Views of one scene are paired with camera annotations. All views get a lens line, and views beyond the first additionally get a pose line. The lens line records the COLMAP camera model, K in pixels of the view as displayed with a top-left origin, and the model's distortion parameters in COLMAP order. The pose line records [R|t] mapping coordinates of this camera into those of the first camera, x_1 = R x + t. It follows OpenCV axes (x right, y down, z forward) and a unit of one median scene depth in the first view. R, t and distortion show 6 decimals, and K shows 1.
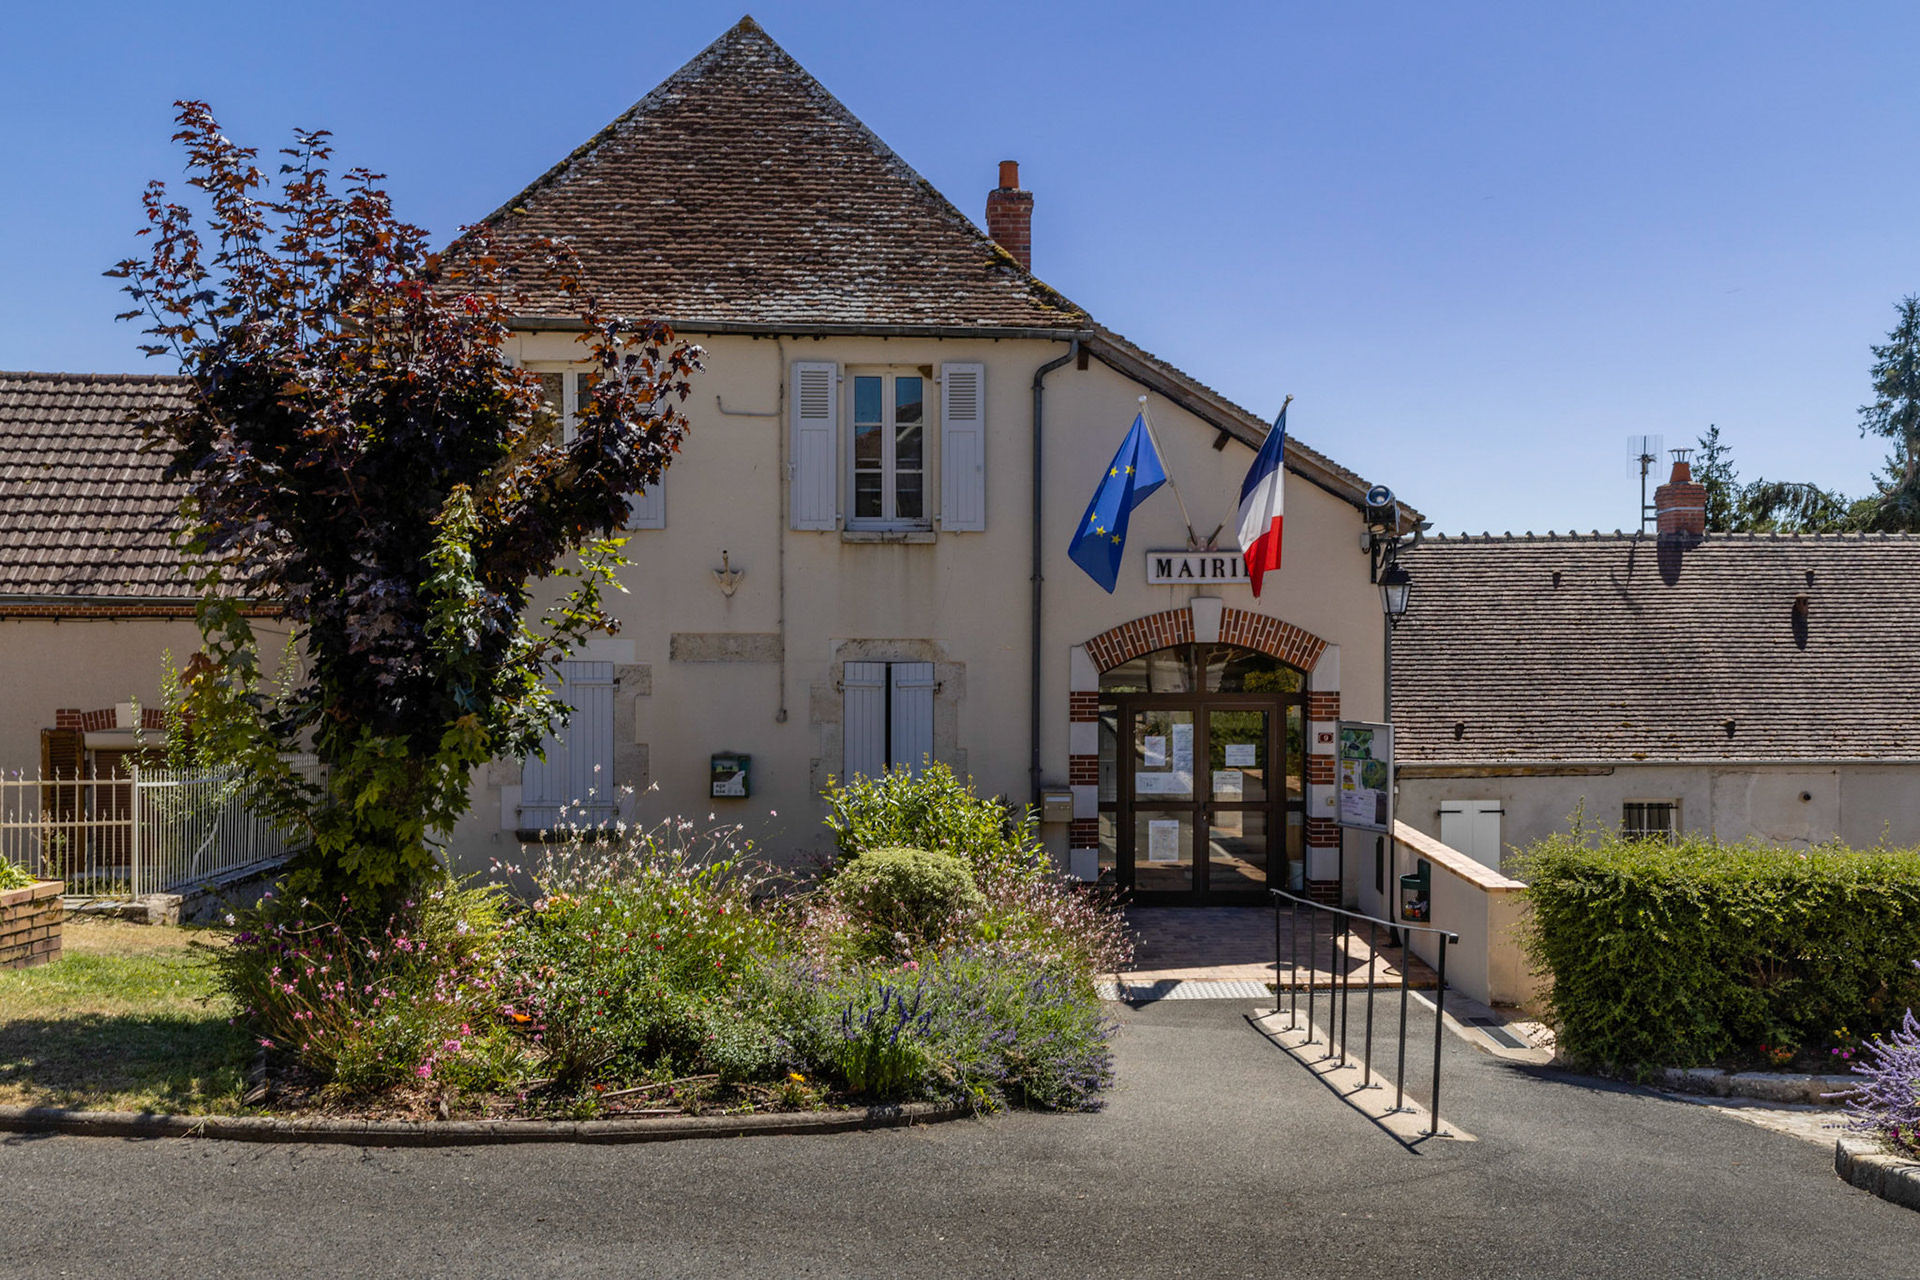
lens RADIAL K [[2317.5, 0, 960.0], [0, 2317.5, 640.0], [0, 0, 1]] dist [0.024075, 0.015582]
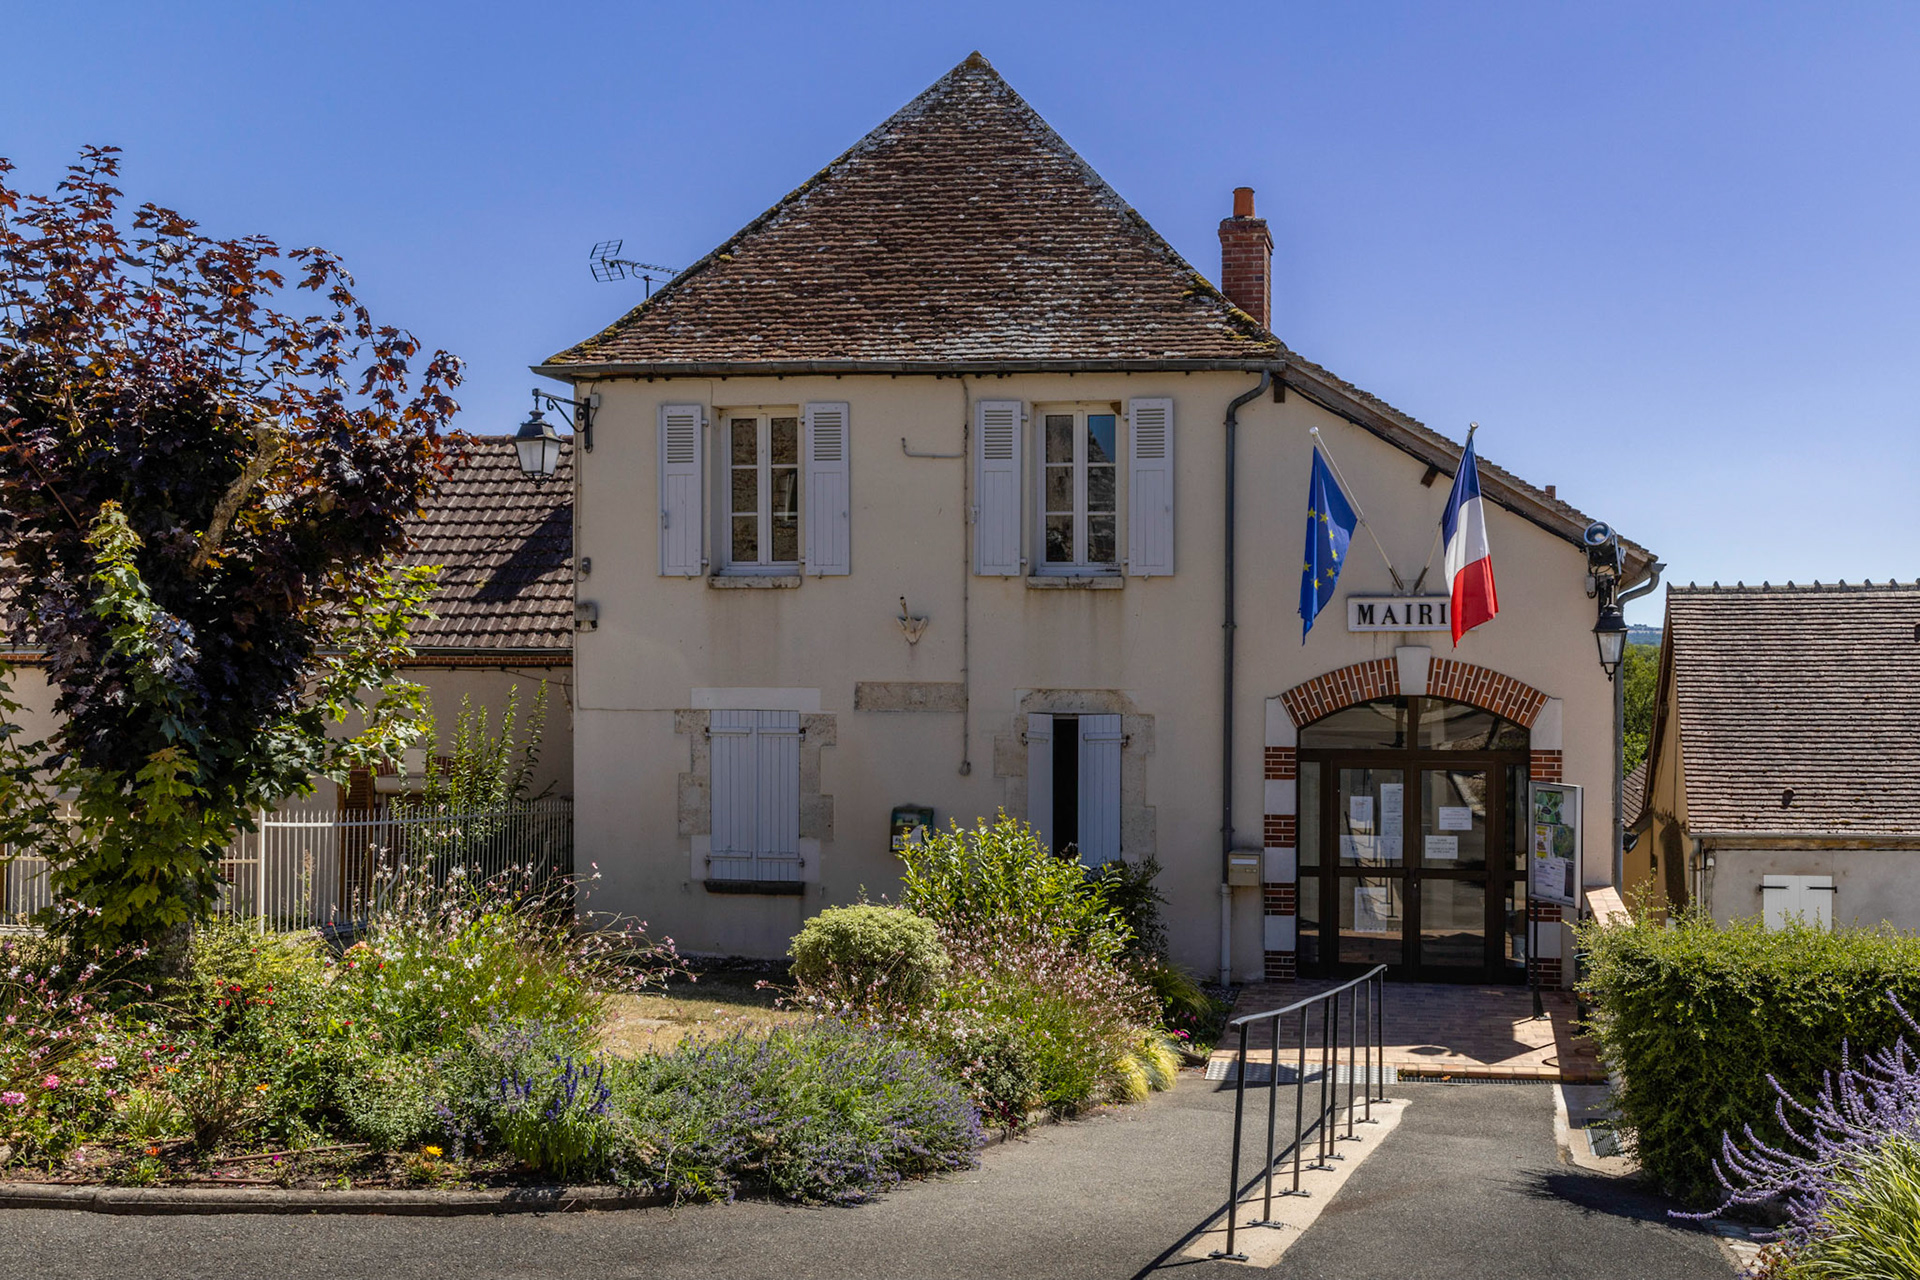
lens RADIAL K [[2285.7, 0, 963.4], [0, 2285.7, 673.7], [0, 0, 1]] dist [-0.000140, 0.021345]
pose [[0.972823, 0.004602, -0.231506, 0.142479], [-0.007579, 0.999900, -0.011969, 0.004778], [0.231428, 0.013398, 0.972760, 0.074985]]
